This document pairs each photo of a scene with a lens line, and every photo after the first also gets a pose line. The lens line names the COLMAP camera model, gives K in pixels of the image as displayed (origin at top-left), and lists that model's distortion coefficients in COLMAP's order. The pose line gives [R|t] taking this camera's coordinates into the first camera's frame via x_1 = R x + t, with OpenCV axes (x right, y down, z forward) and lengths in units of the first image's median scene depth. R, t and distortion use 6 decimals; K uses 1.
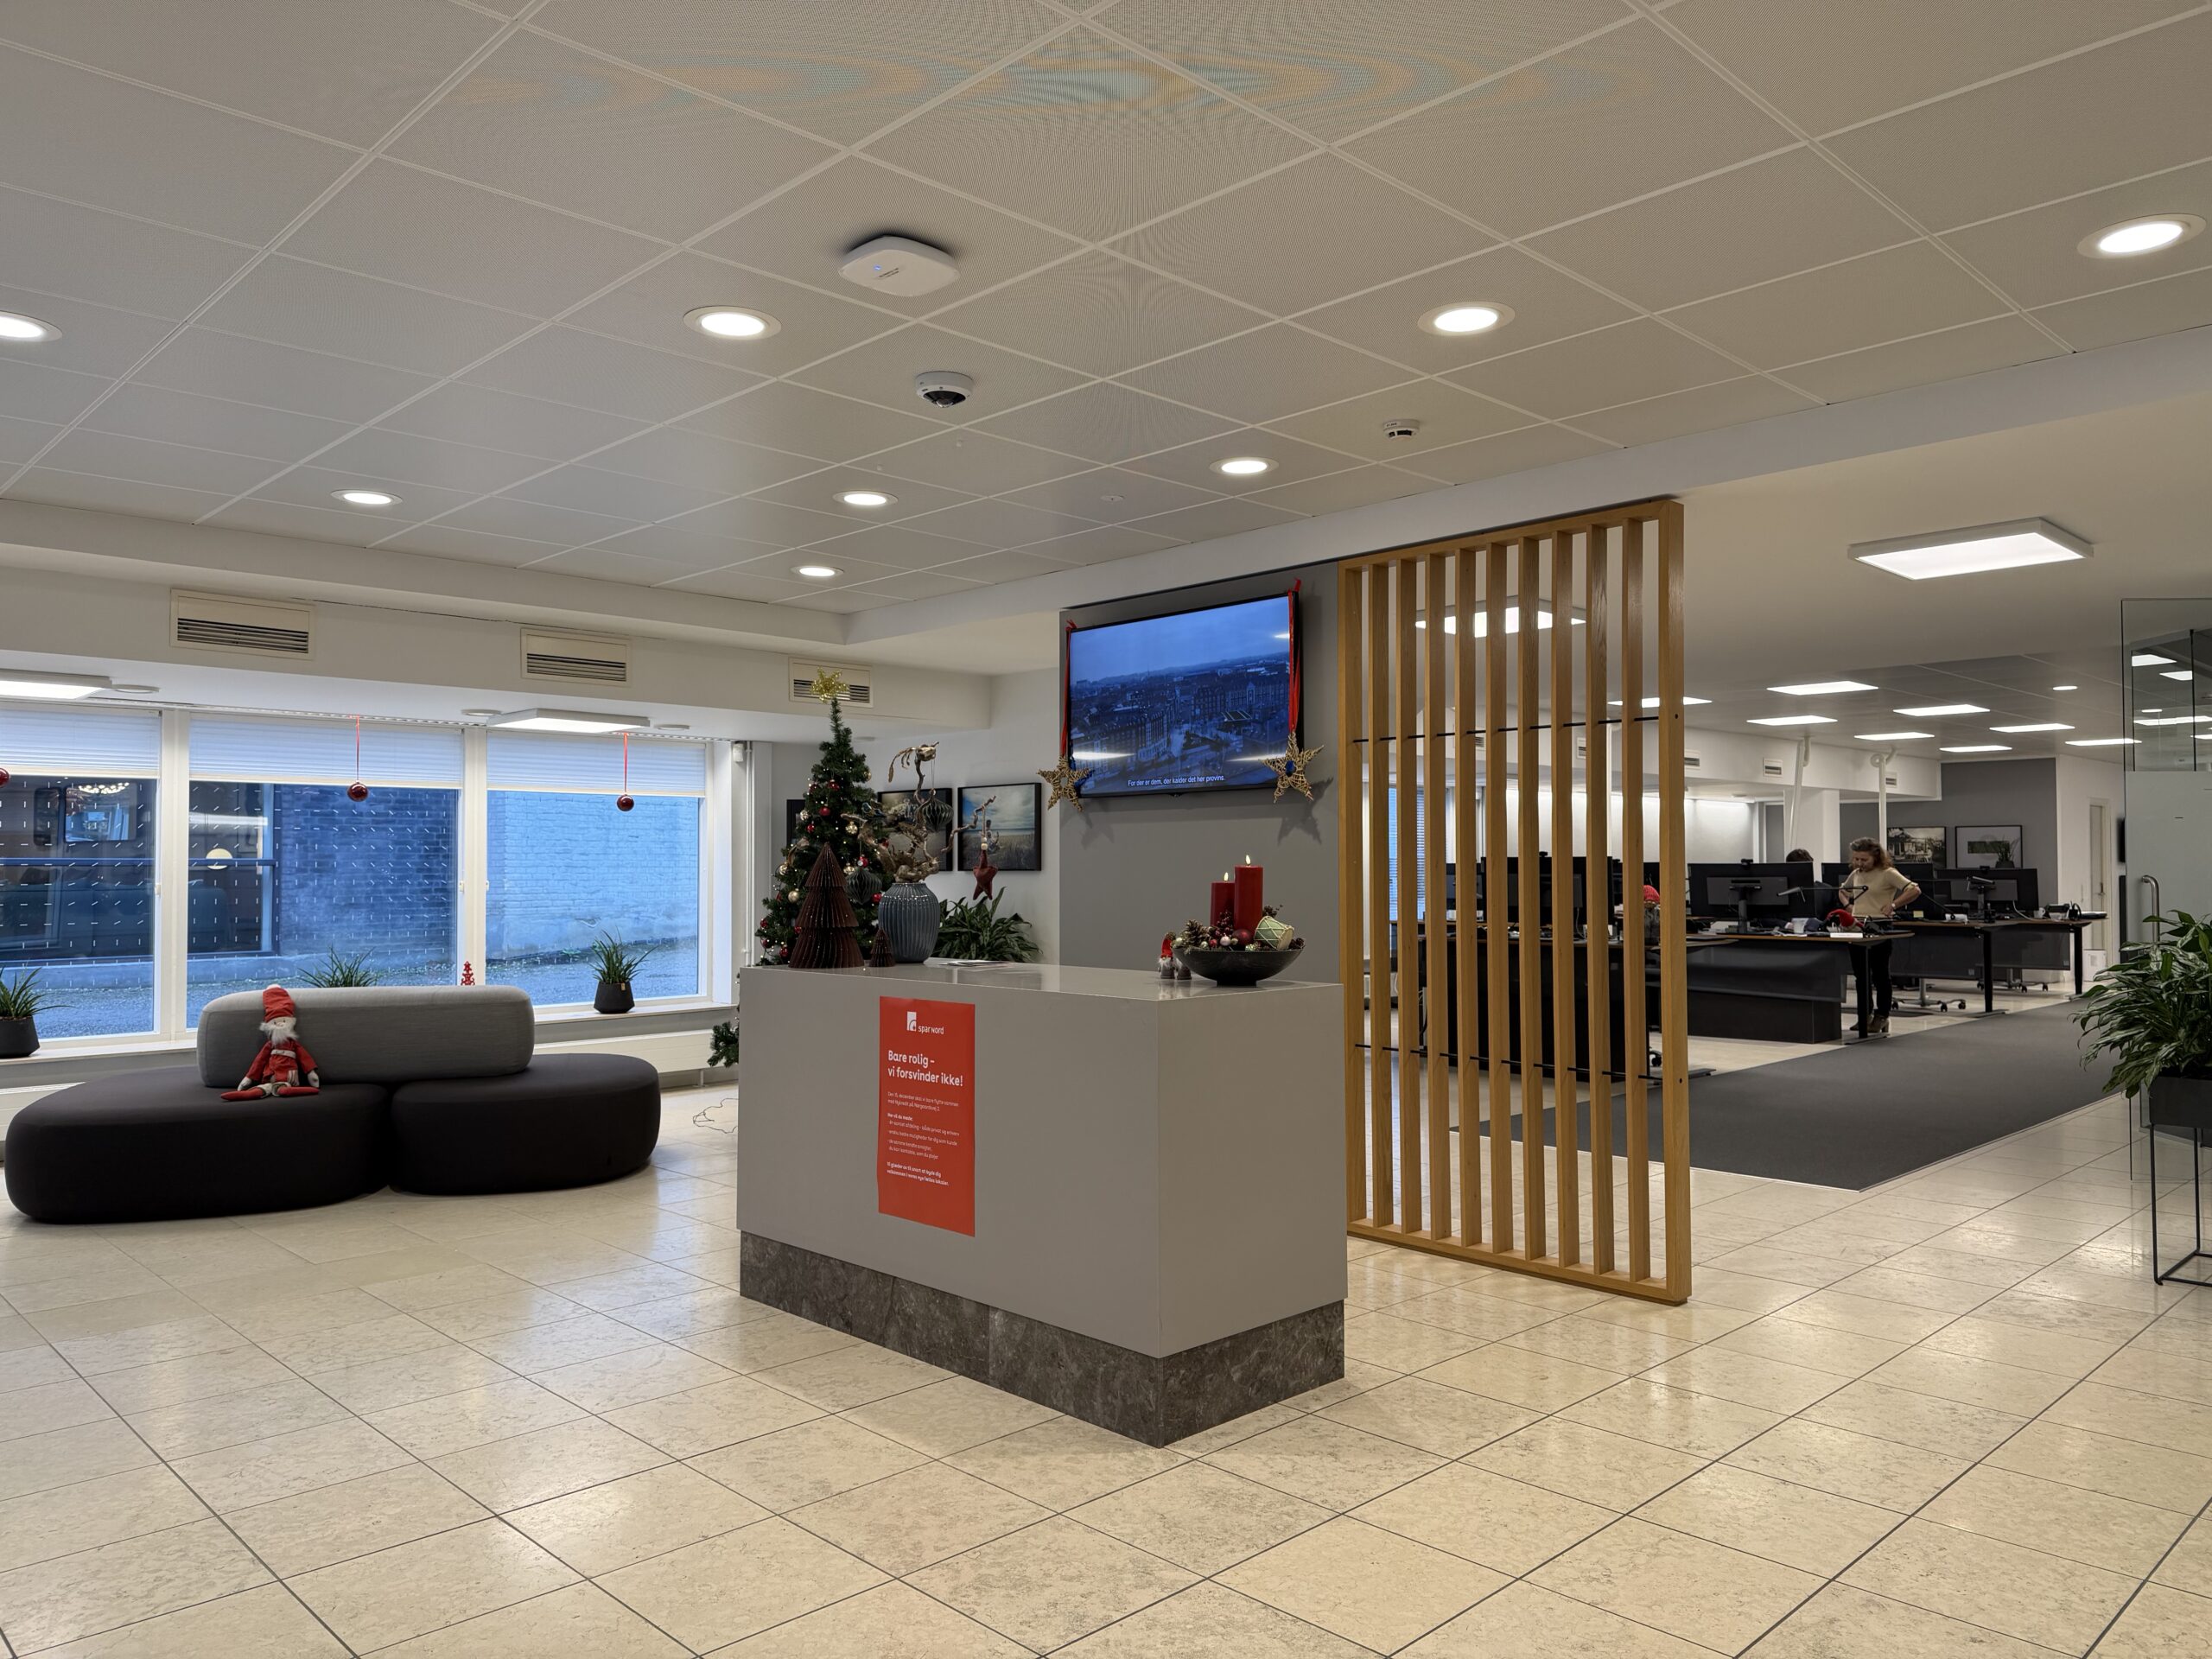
lens RADIAL K [[1559.6, 0, 1123.9], [0, 1559.6, 840.4], [0, 0, 1]] dist [0.066688, -0.091230]
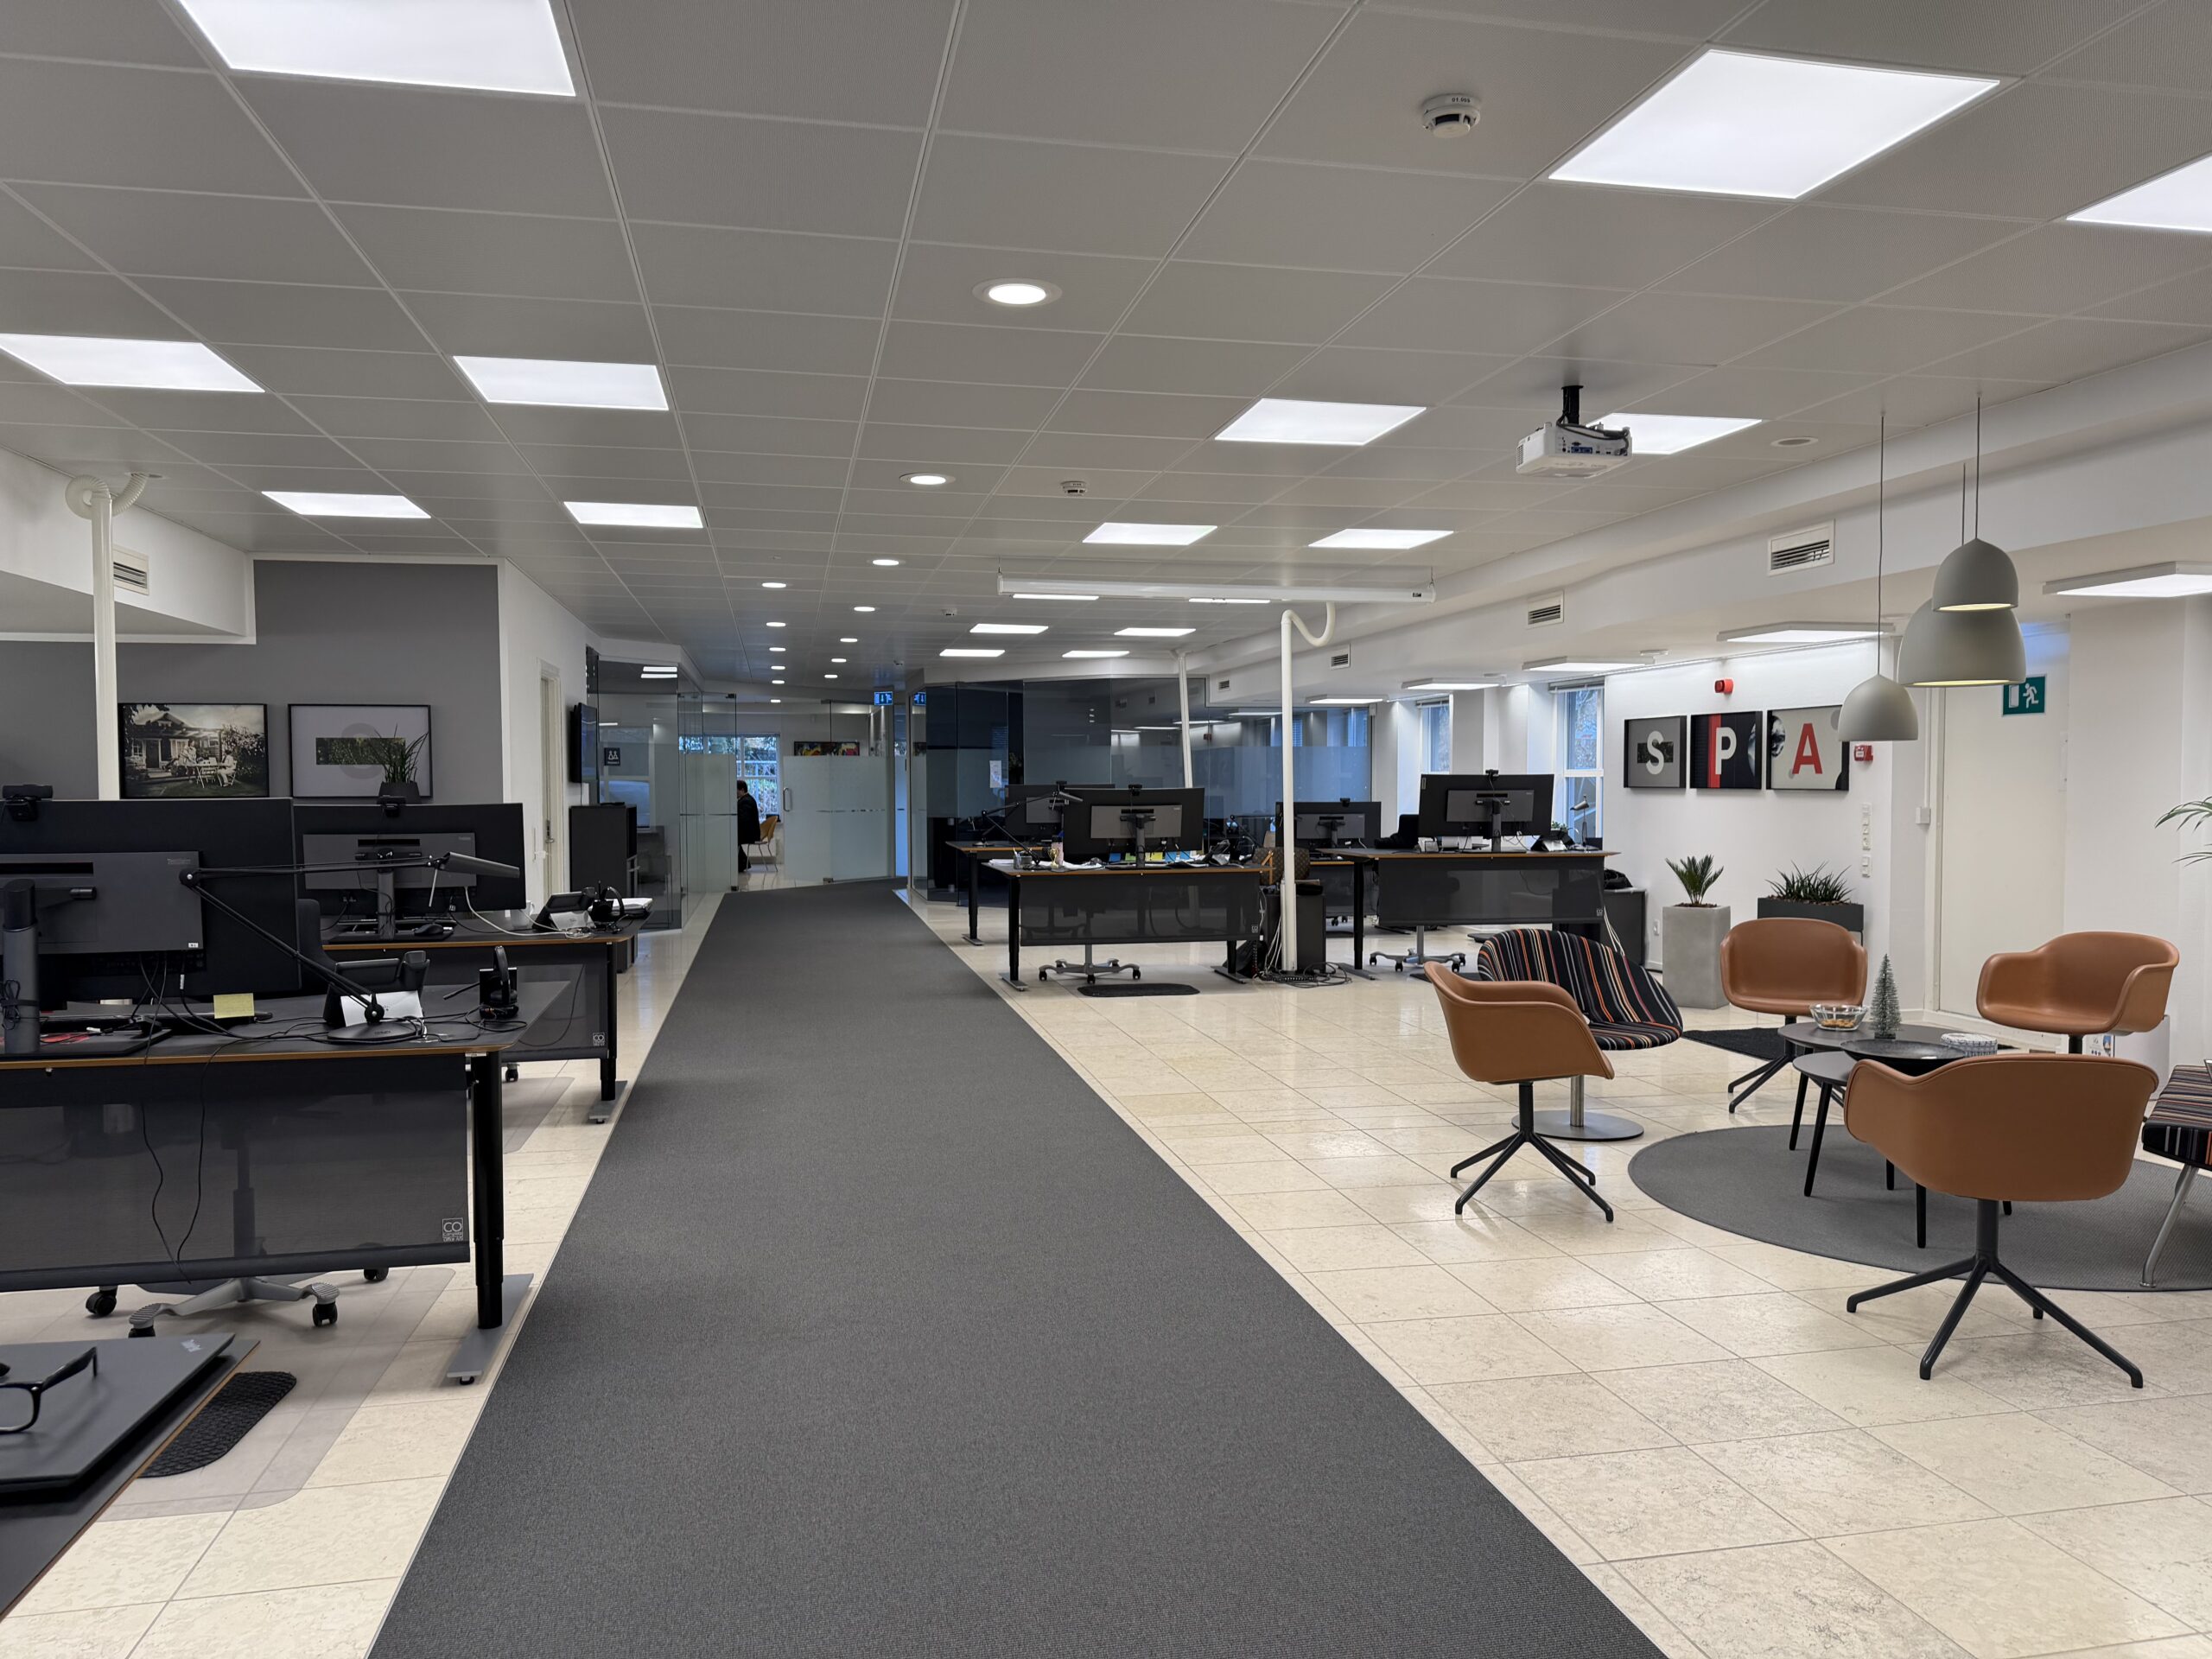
lens RADIAL K [[1559.6, 0, 1123.9], [0, 1559.6, 840.4], [0, 0, 1]] dist [0.066688, -0.091230]
pose [[0.538010, -0.033062, 0.842290, 0.324927], [-0.012808, 0.998795, 0.047386, 0.006365], [-0.842841, -0.036282, 0.536938, 0.656568]]
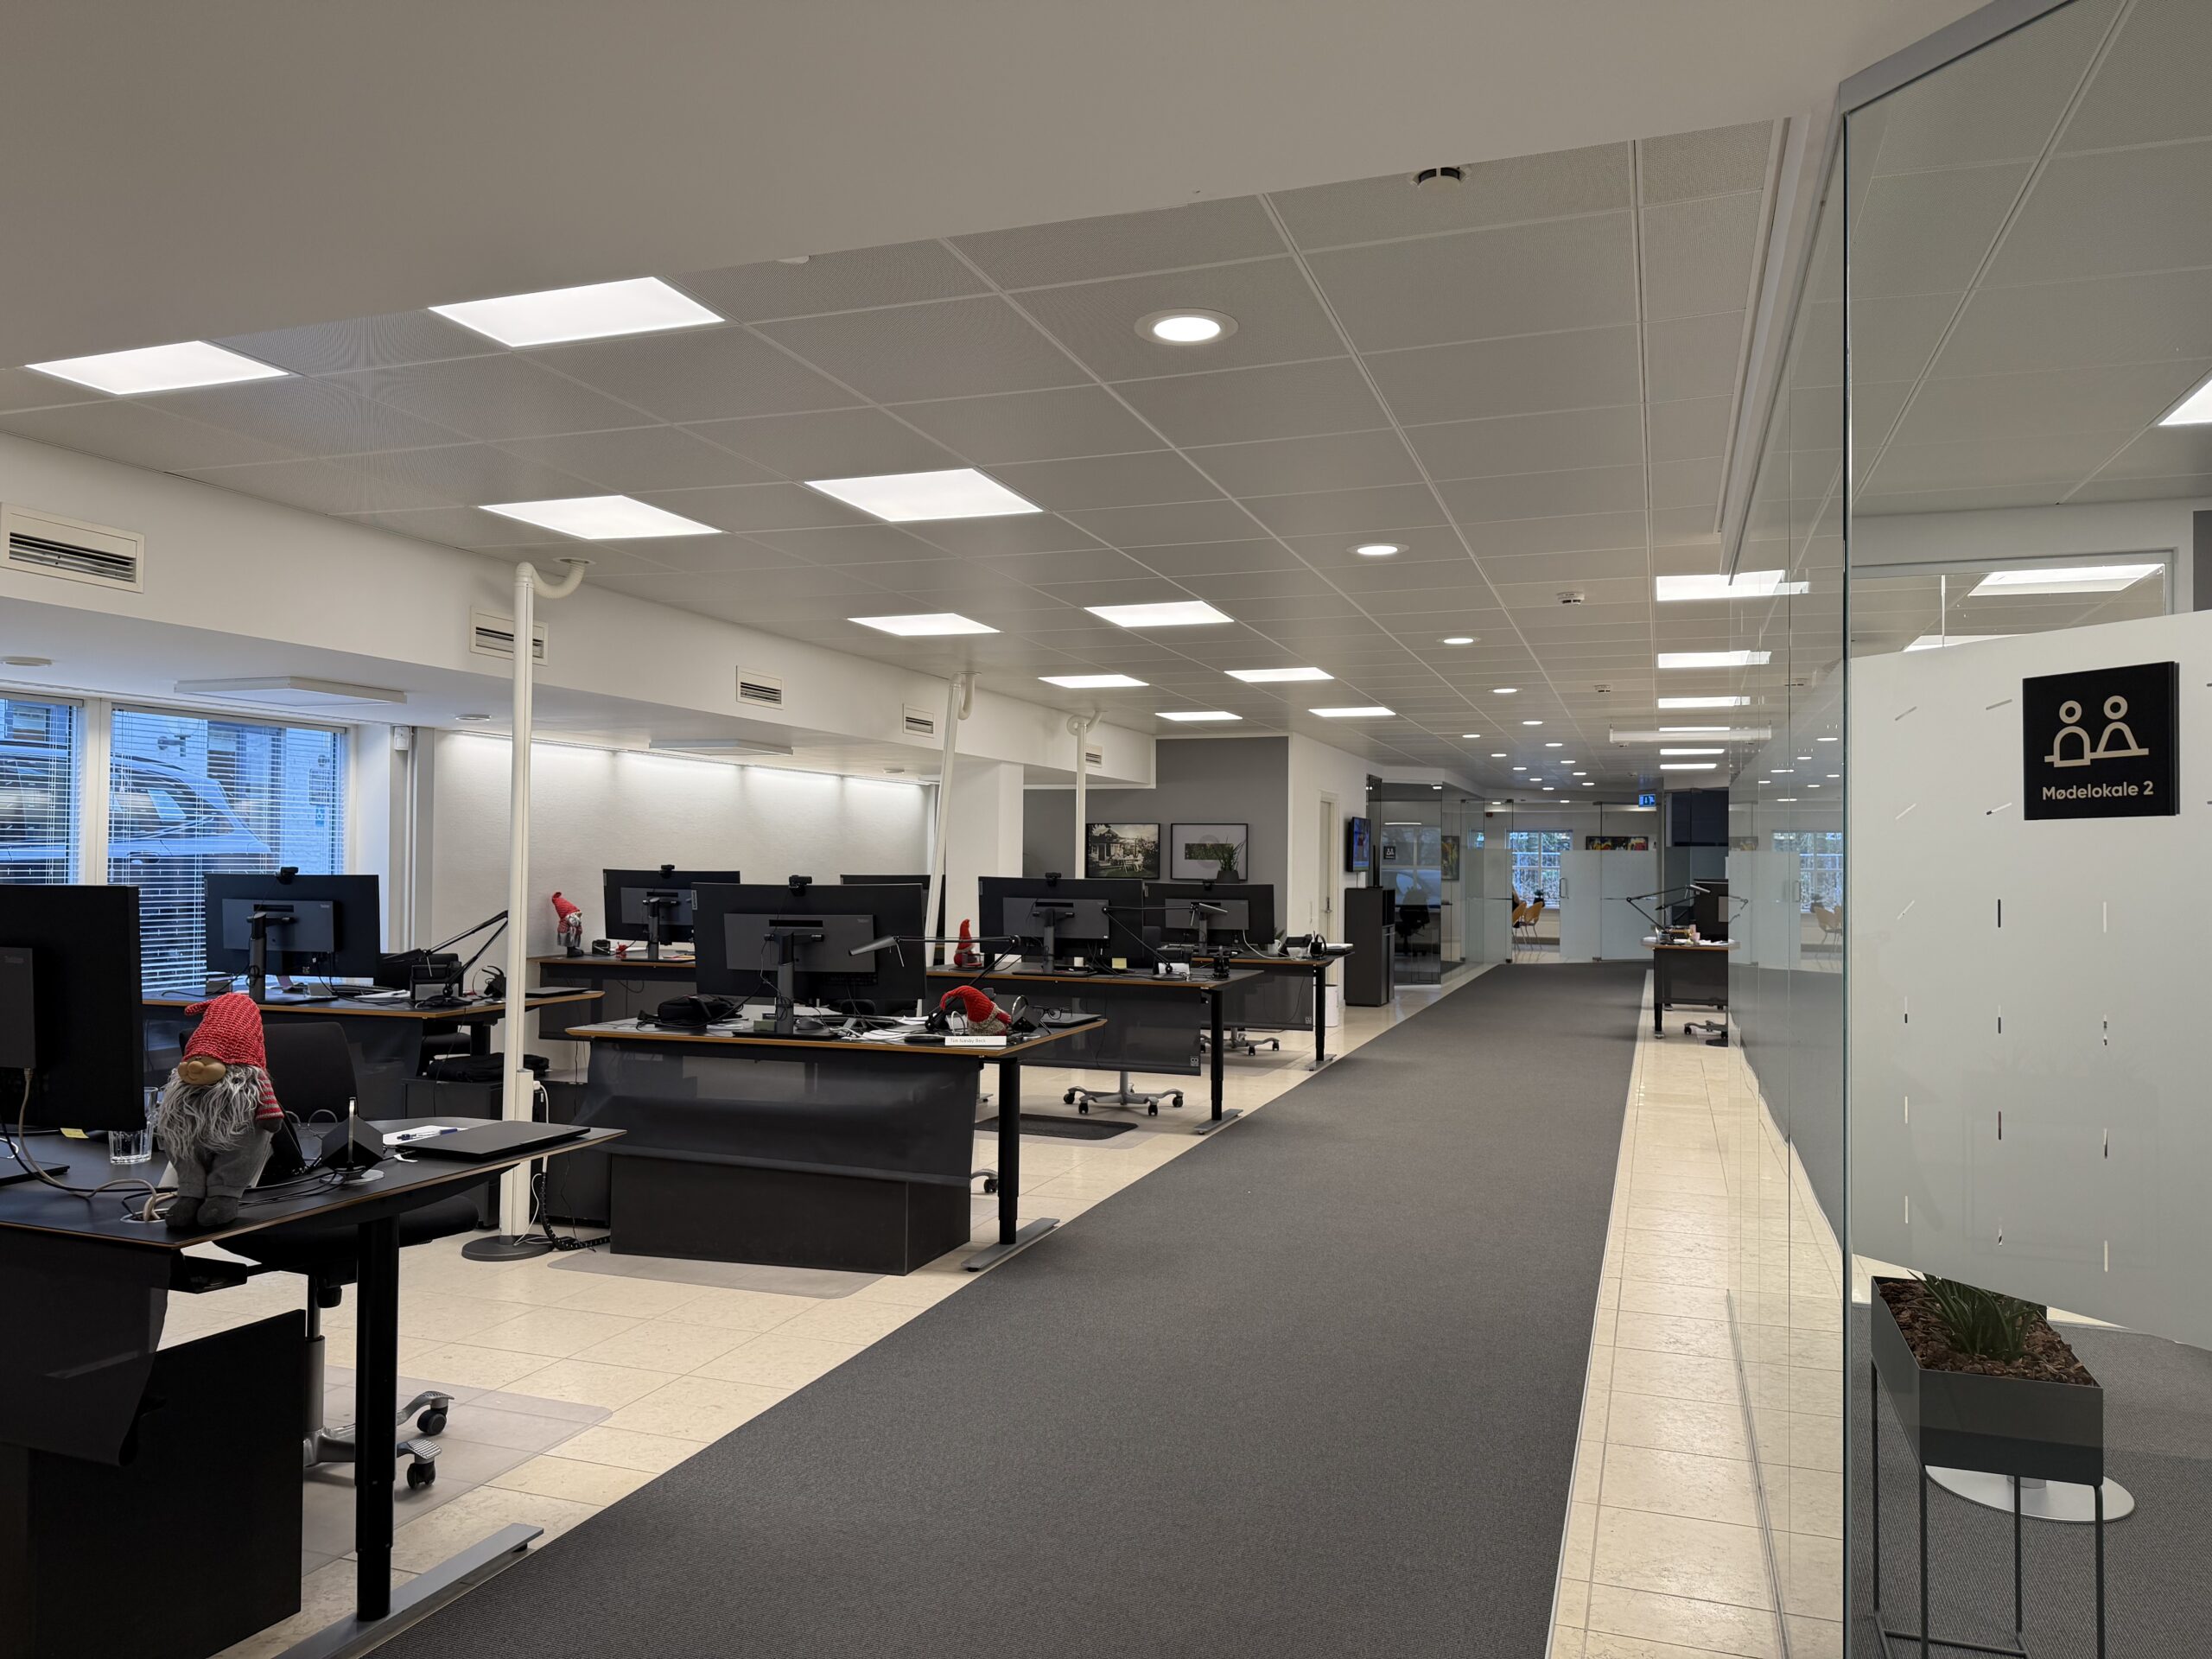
lens RADIAL K [[1559.6, 0, 1123.9], [0, 1559.6, 840.4], [0, 0, 1]] dist [0.066688, -0.091230]
pose [[0.896179, 0.018439, 0.443310, 0.207565], [-0.020964, 0.999780, 0.000795, -0.001128], [-0.443198, -0.010006, 0.896368, 0.401735]]
